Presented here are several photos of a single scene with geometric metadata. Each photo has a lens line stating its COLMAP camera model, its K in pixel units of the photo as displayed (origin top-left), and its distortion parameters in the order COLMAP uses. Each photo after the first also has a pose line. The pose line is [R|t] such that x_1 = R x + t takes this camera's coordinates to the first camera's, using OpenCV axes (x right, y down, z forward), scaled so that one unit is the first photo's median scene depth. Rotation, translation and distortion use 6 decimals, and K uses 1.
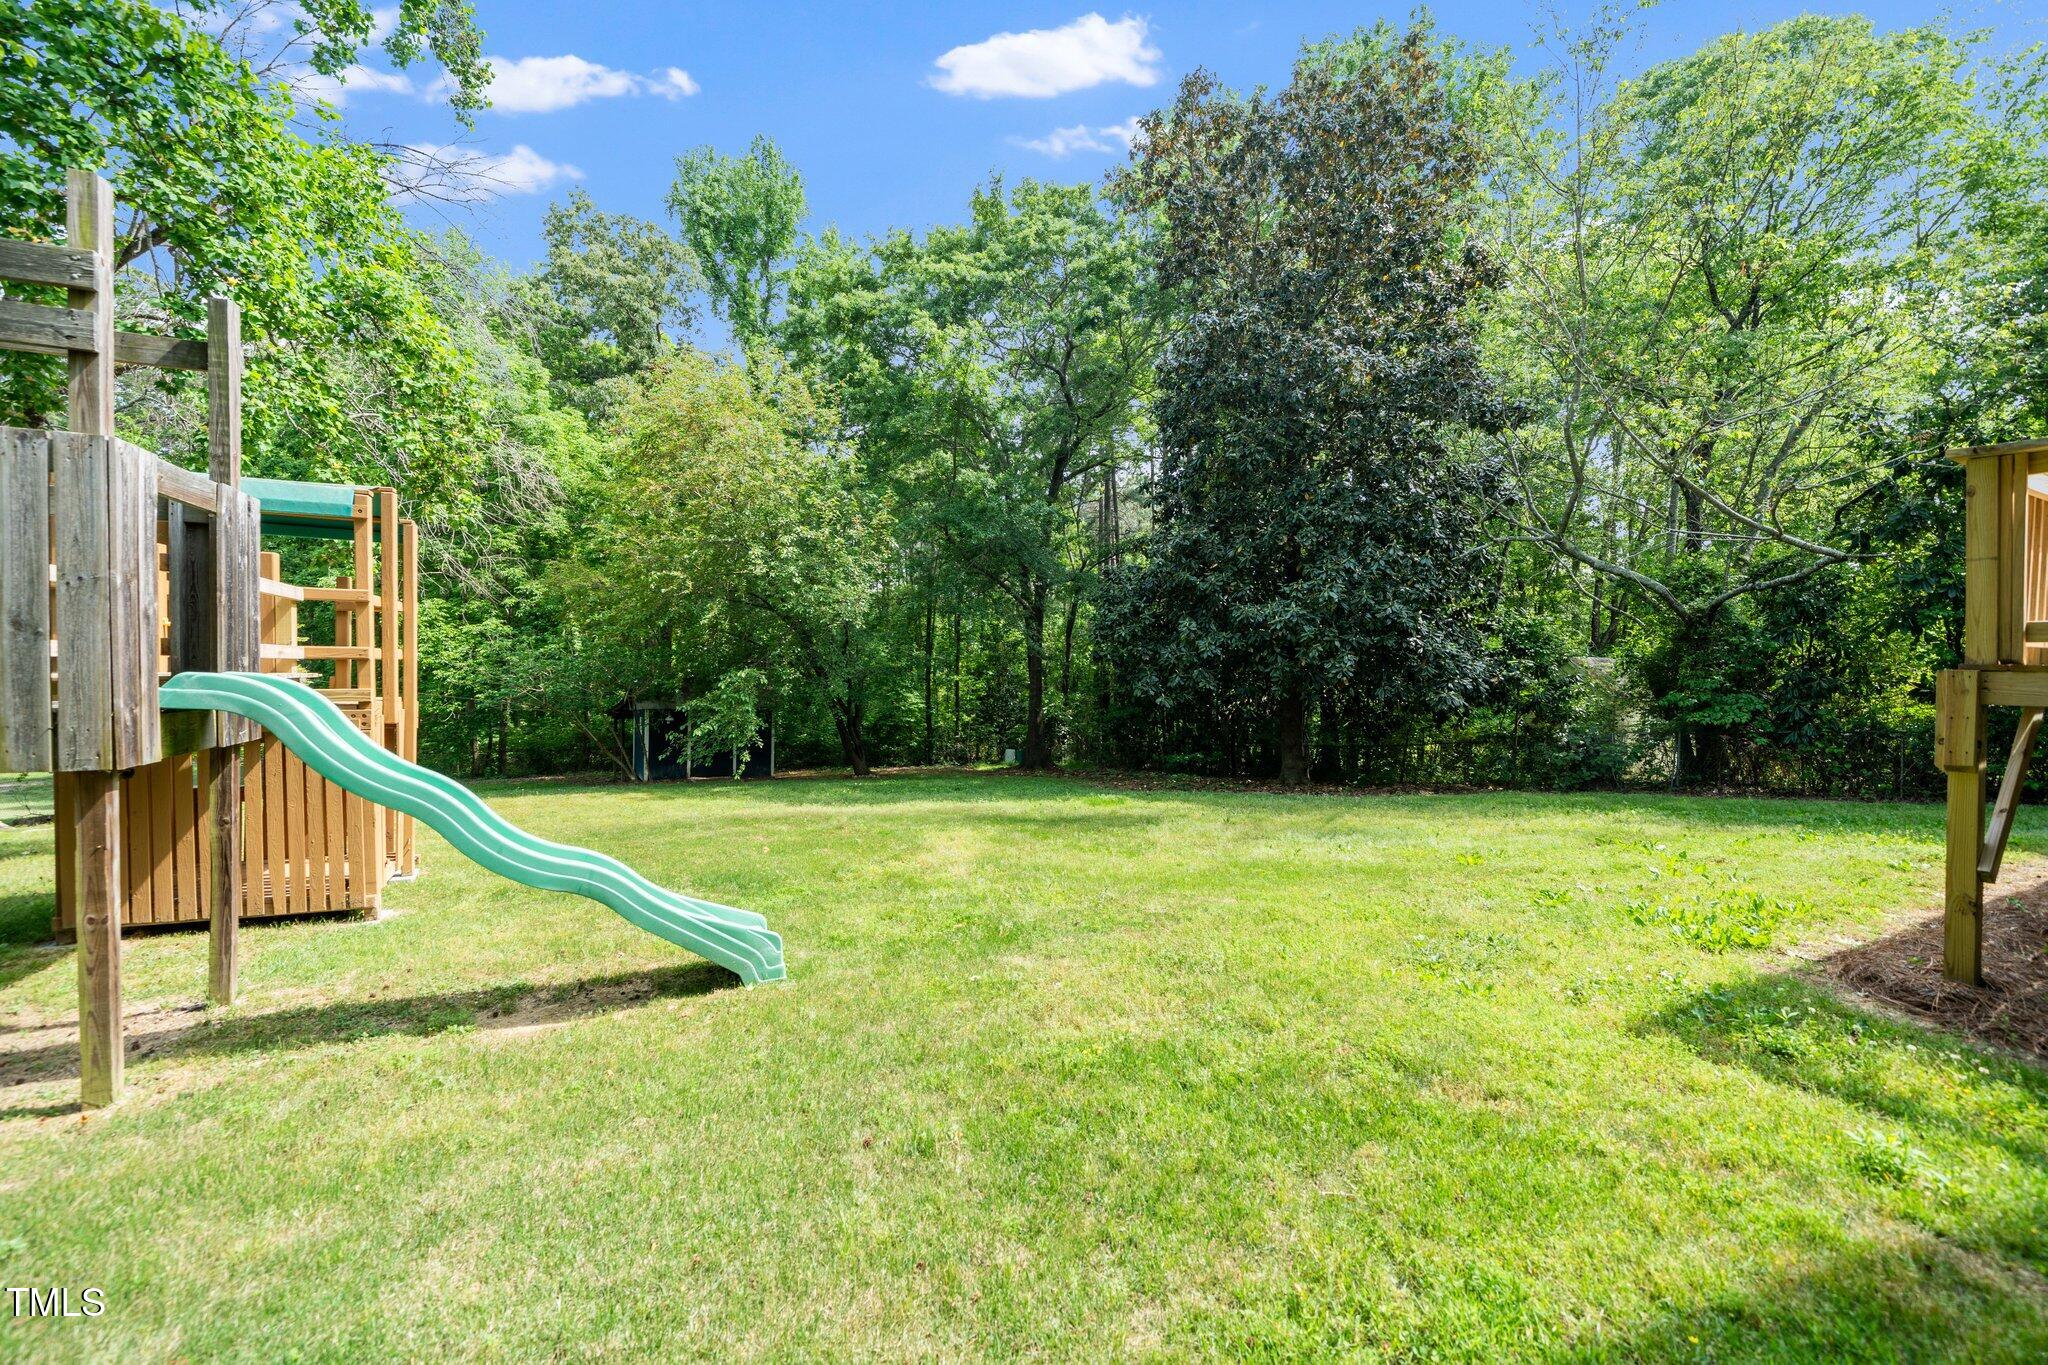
lens RADIAL K [[852.0, 0, 1024.0], [0, 852.0, 682.5], [0, 0, 1]] dist [-0.001498, 0.000021]
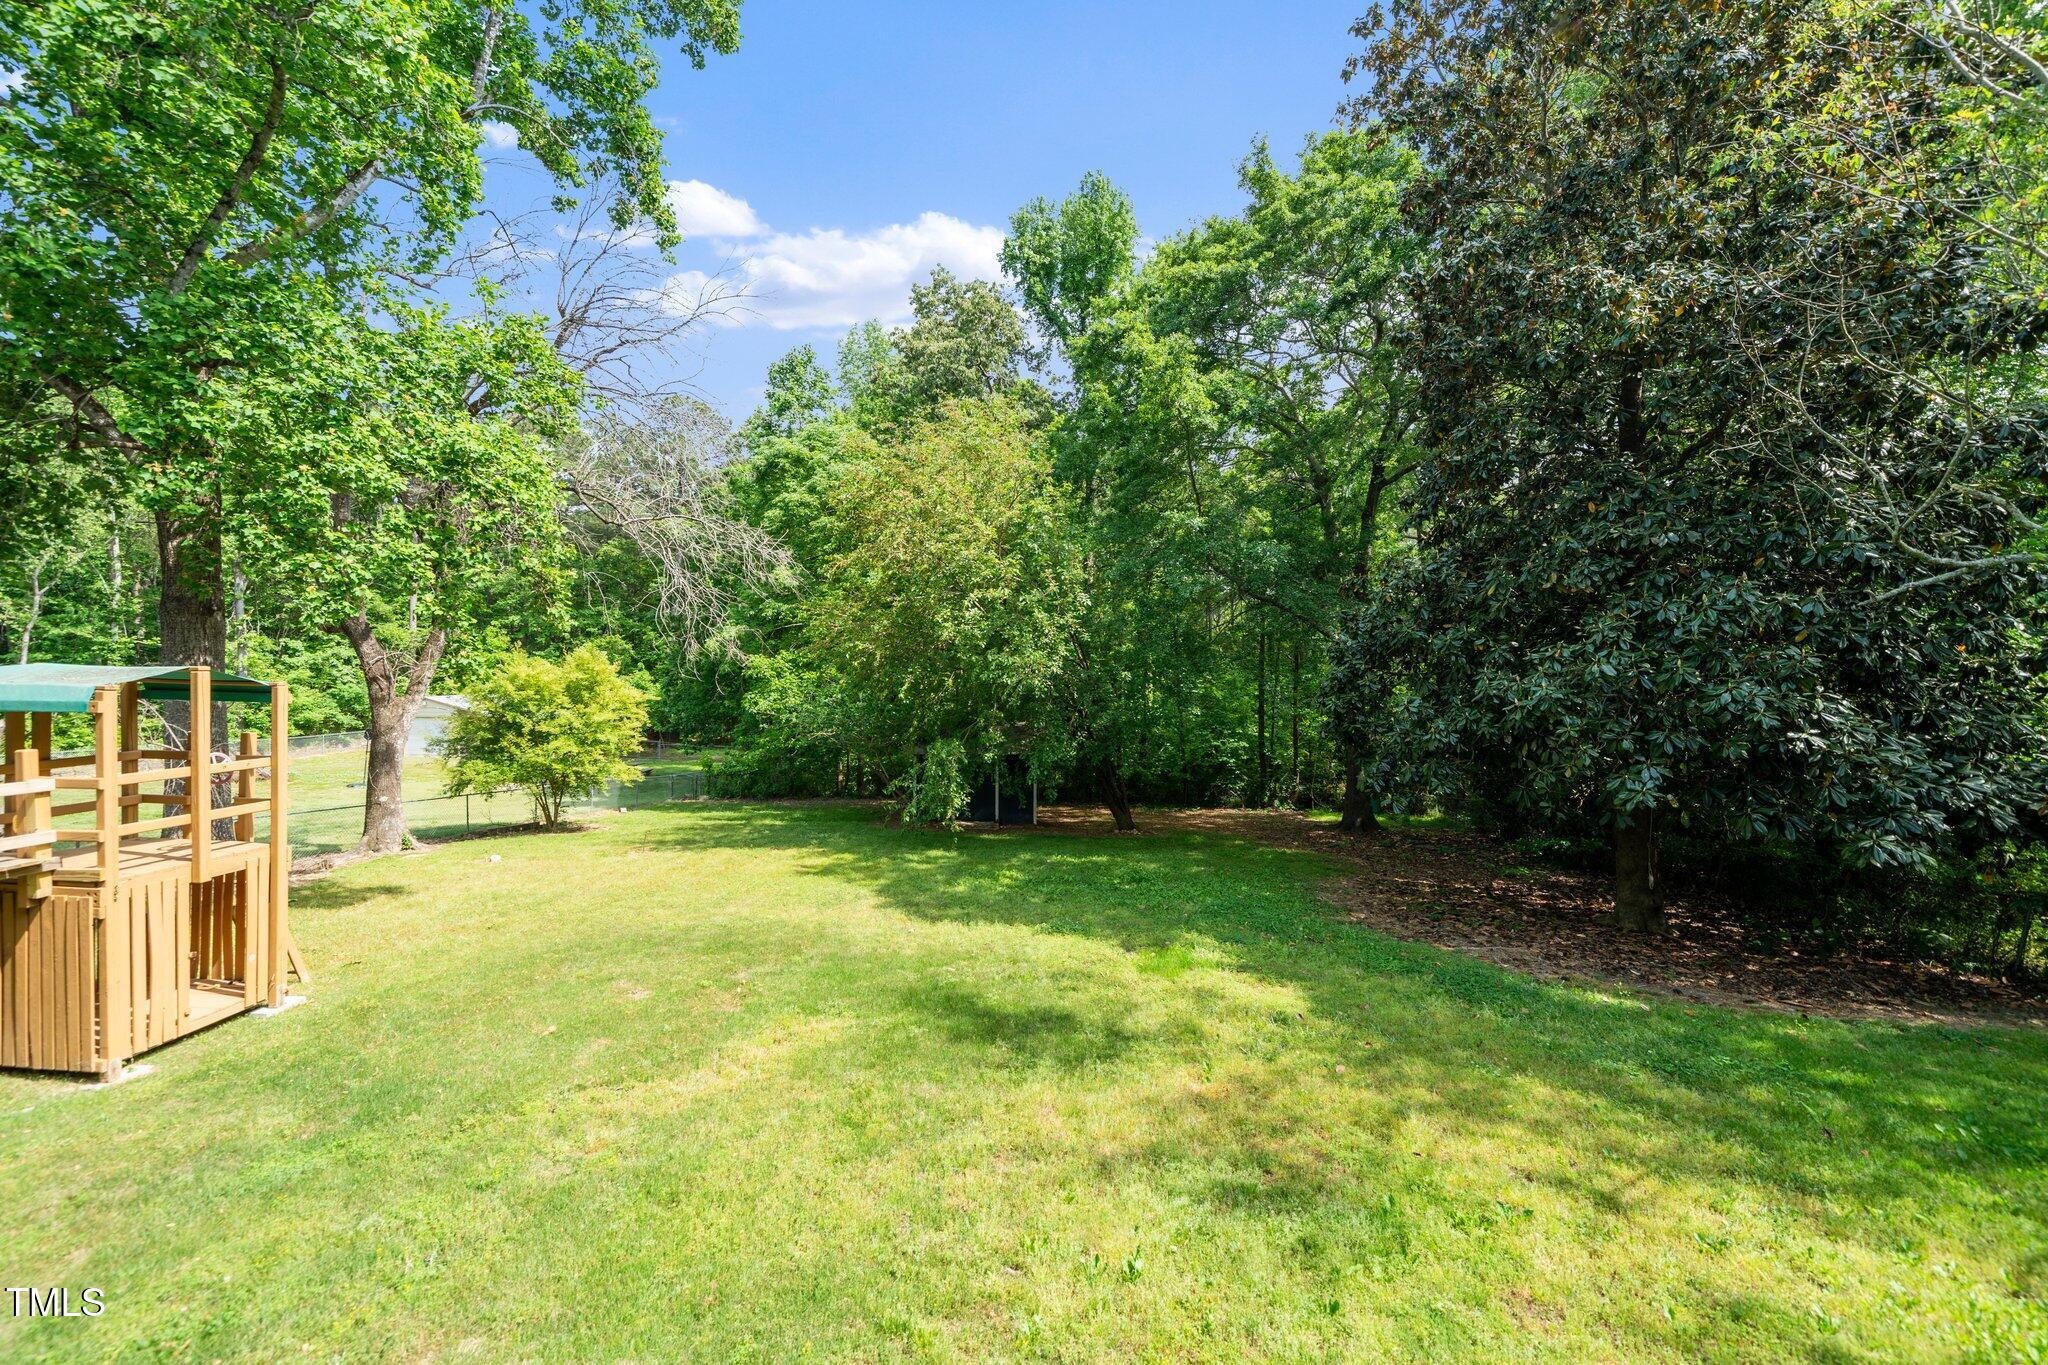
lens RADIAL K [[852.0, 0, 1024.0], [0, 852.0, 682.5], [0, 0, 1]] dist [-0.001498, 0.000021]
pose [[0.868358, 0.001670, -0.495935, 0.250333], [-0.005375, 0.999967, -0.006043, -0.073166], [0.495909, 0.007913, 0.868339, 0.205511]]
